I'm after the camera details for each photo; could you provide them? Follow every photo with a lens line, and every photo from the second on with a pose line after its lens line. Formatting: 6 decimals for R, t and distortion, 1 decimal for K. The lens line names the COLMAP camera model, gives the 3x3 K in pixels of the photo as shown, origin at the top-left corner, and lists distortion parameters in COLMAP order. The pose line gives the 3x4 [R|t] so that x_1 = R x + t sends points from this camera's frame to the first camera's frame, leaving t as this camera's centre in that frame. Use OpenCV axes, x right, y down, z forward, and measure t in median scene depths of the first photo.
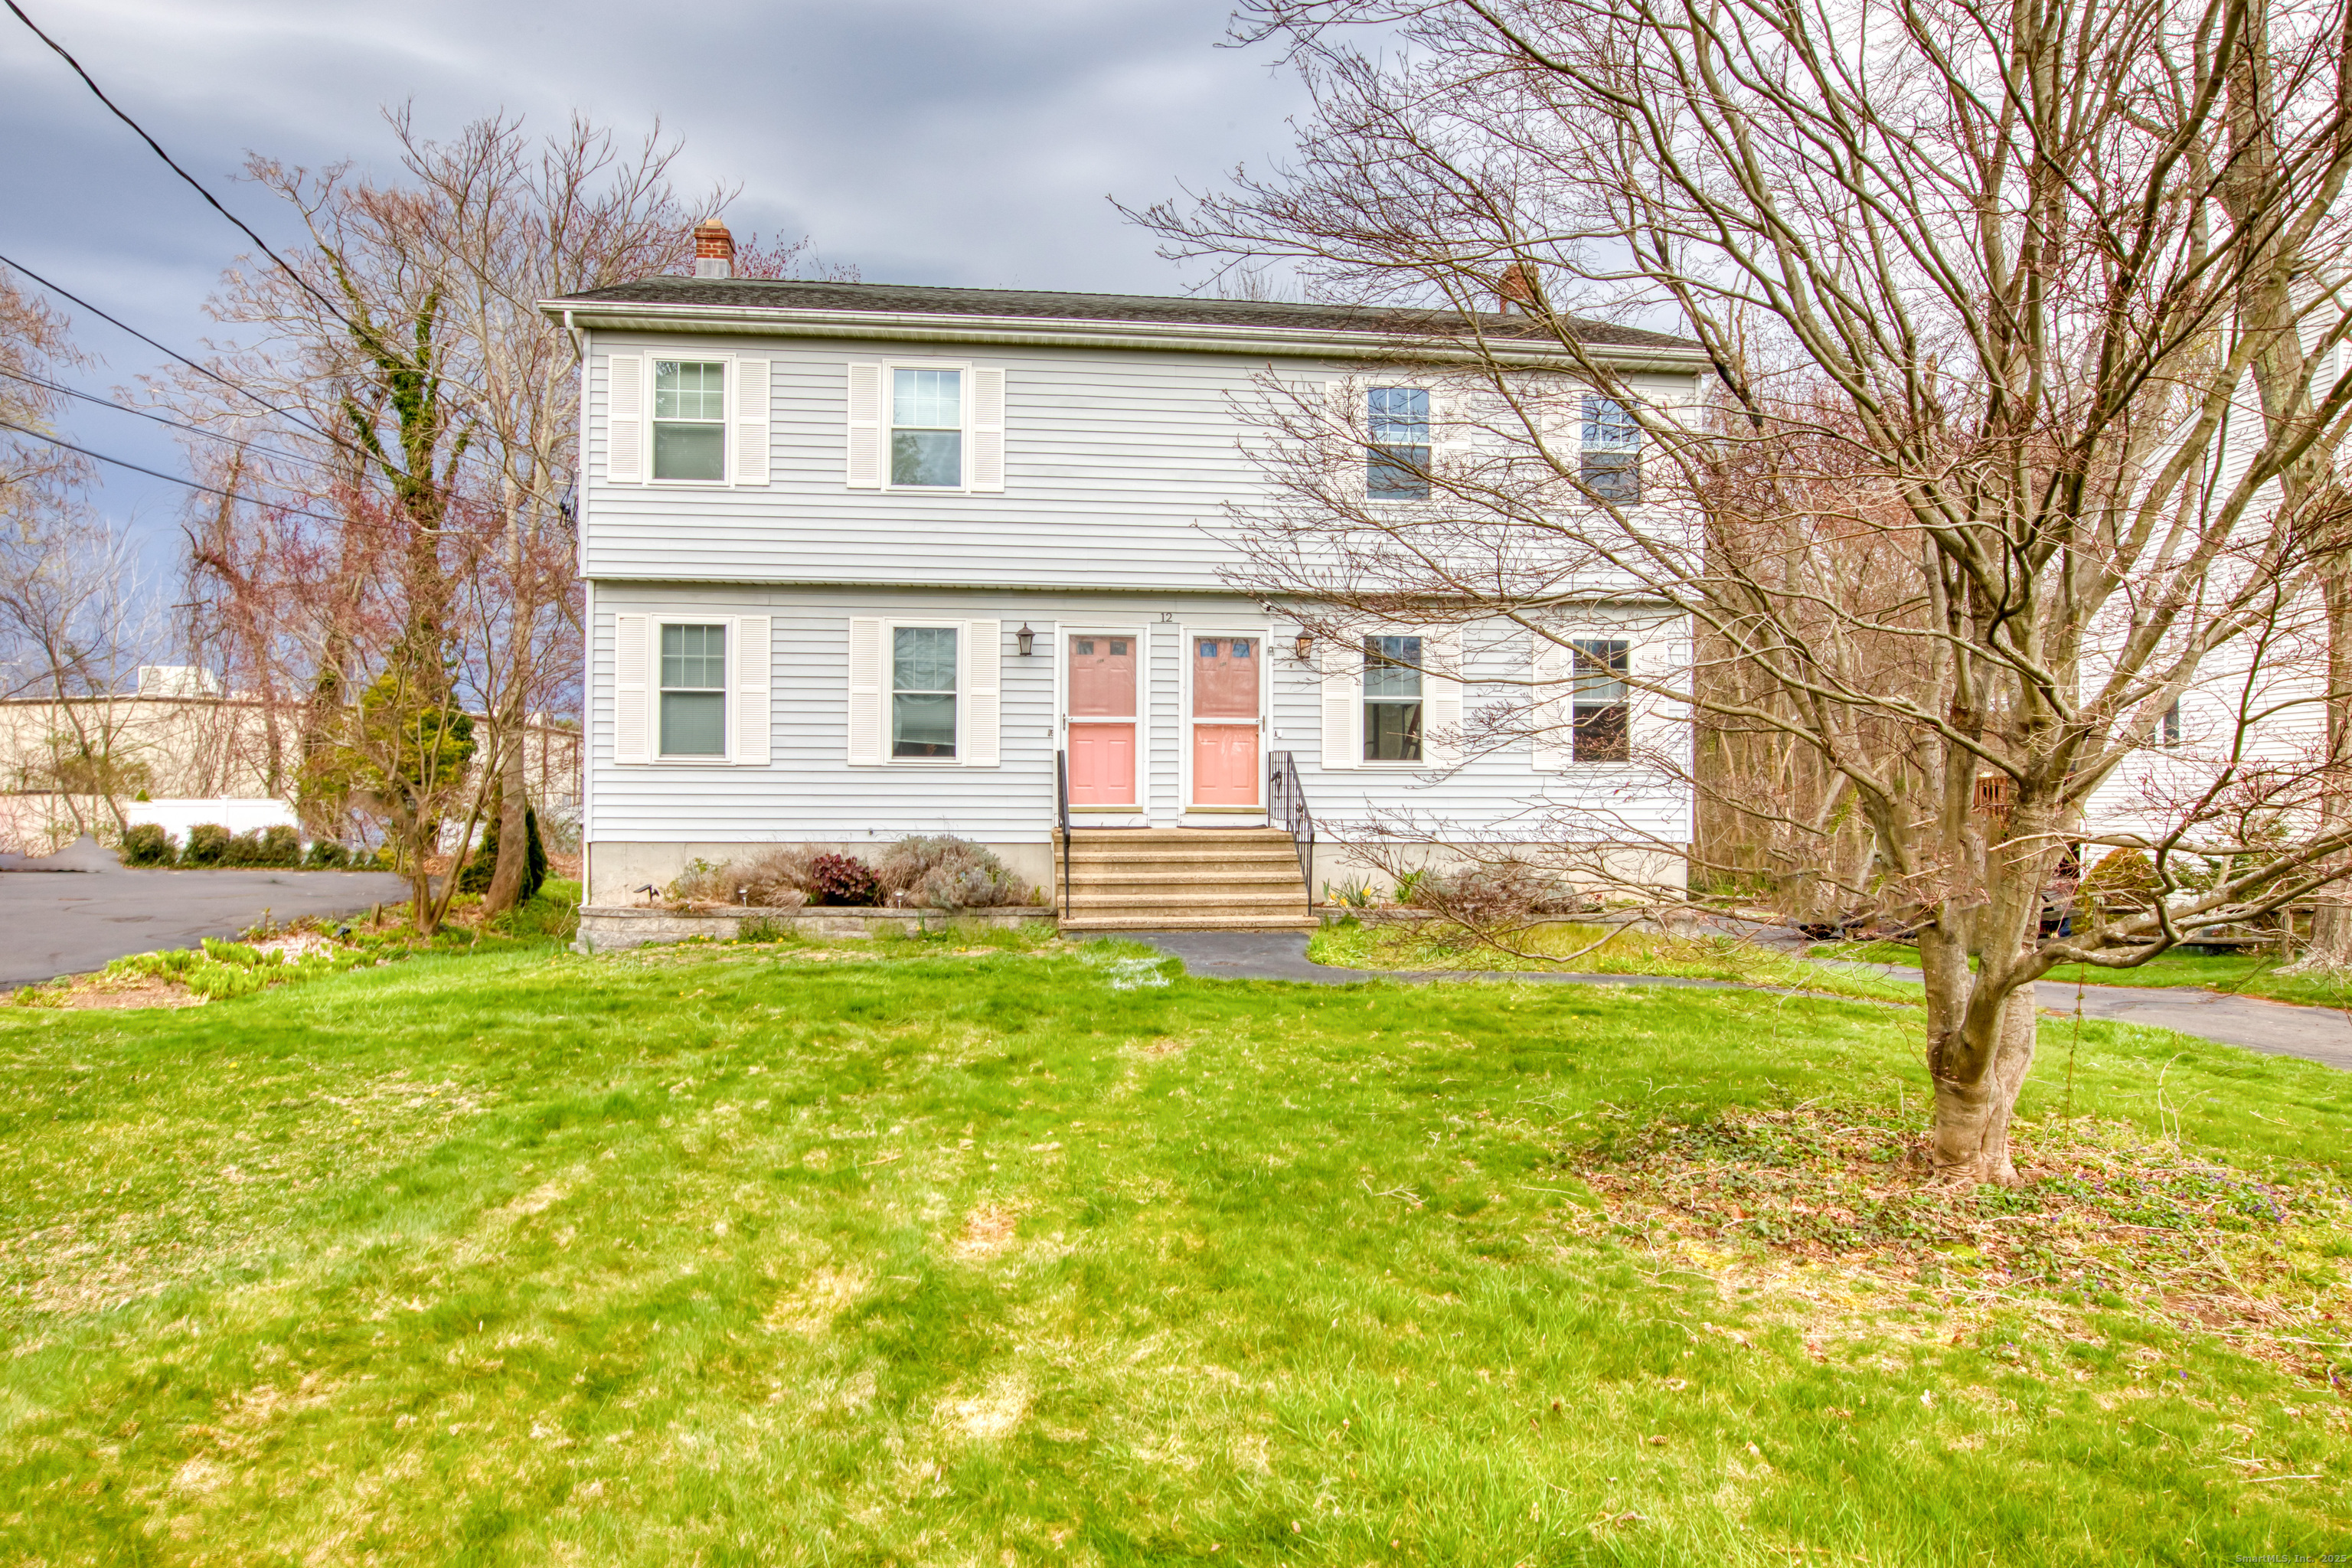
lens RADIAL K [[1200.7, 0, 1176.0], [0, 1200.7, 784.0], [0, 0, 1]] dist [-0.000792, -0.000048]
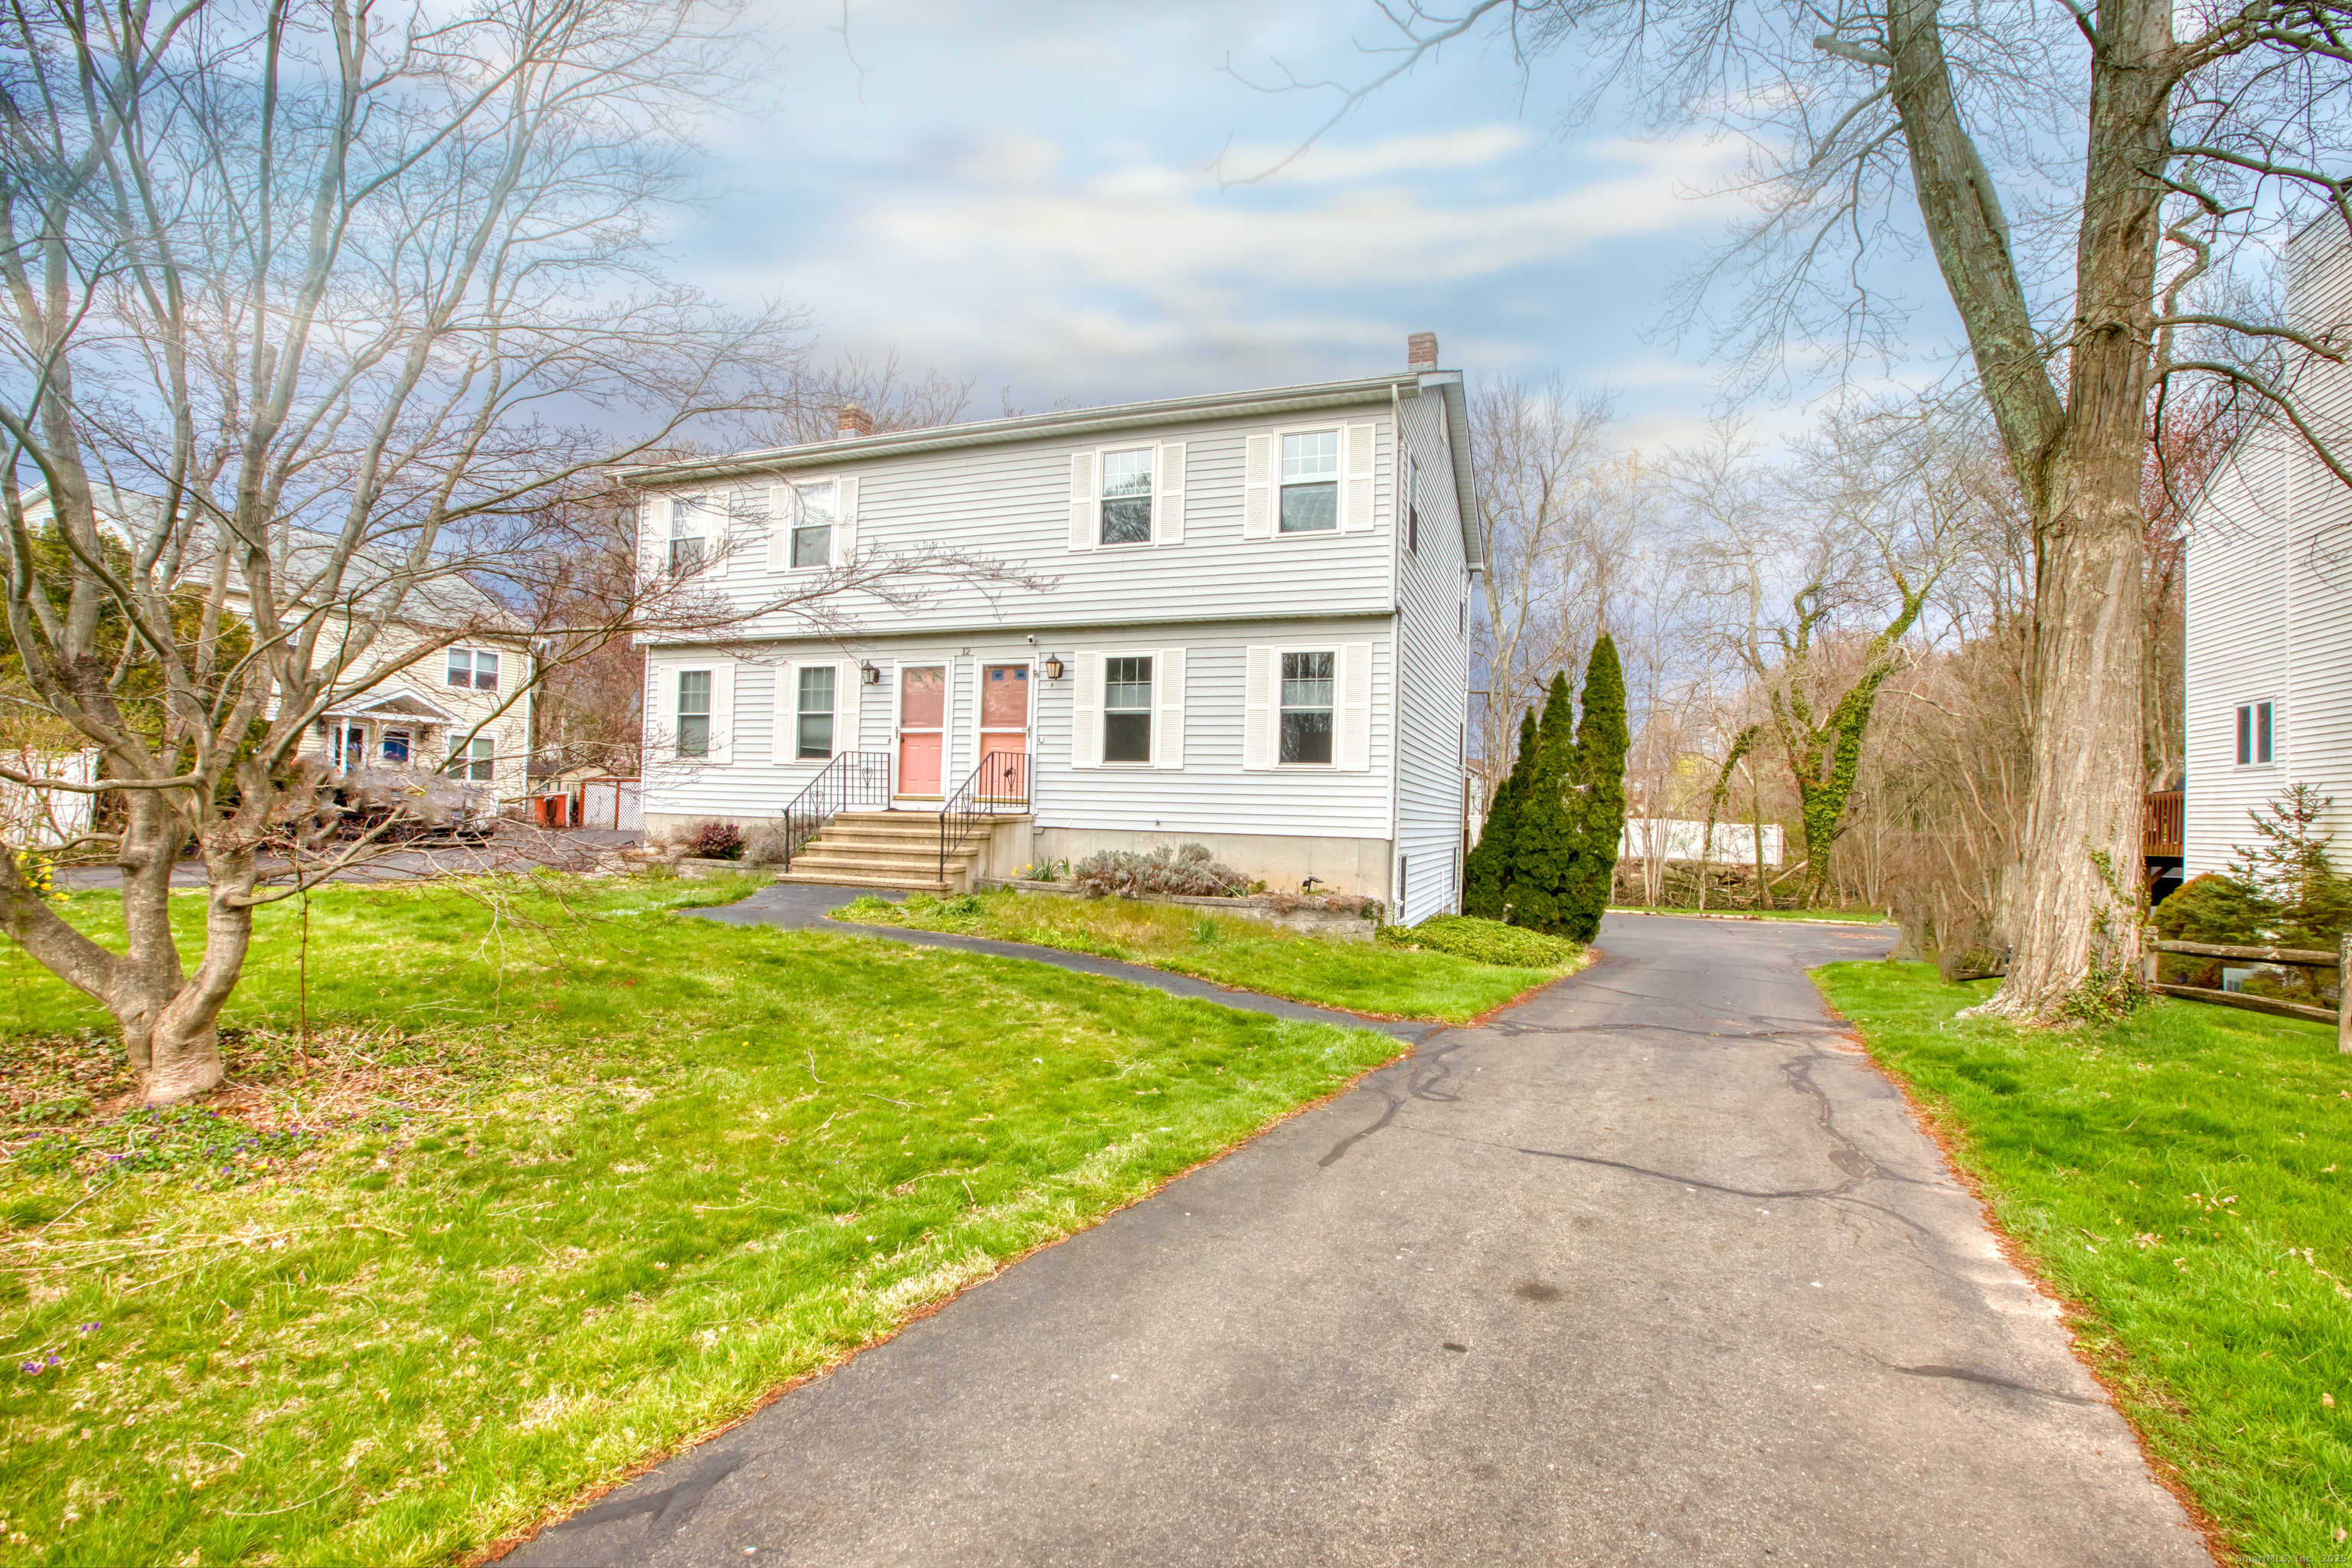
lens RADIAL K [[1069.3, 0, 1176.3], [0, 1069.3, 796.1], [0, 0, 1]] dist [-0.058464, 0.020554]
pose [[0.902665, 0.015386, -0.430068, 0.694198], [-0.012235, 0.999874, 0.010091, 0.003649], [0.430169, -0.003847, 0.902740, 0.053924]]
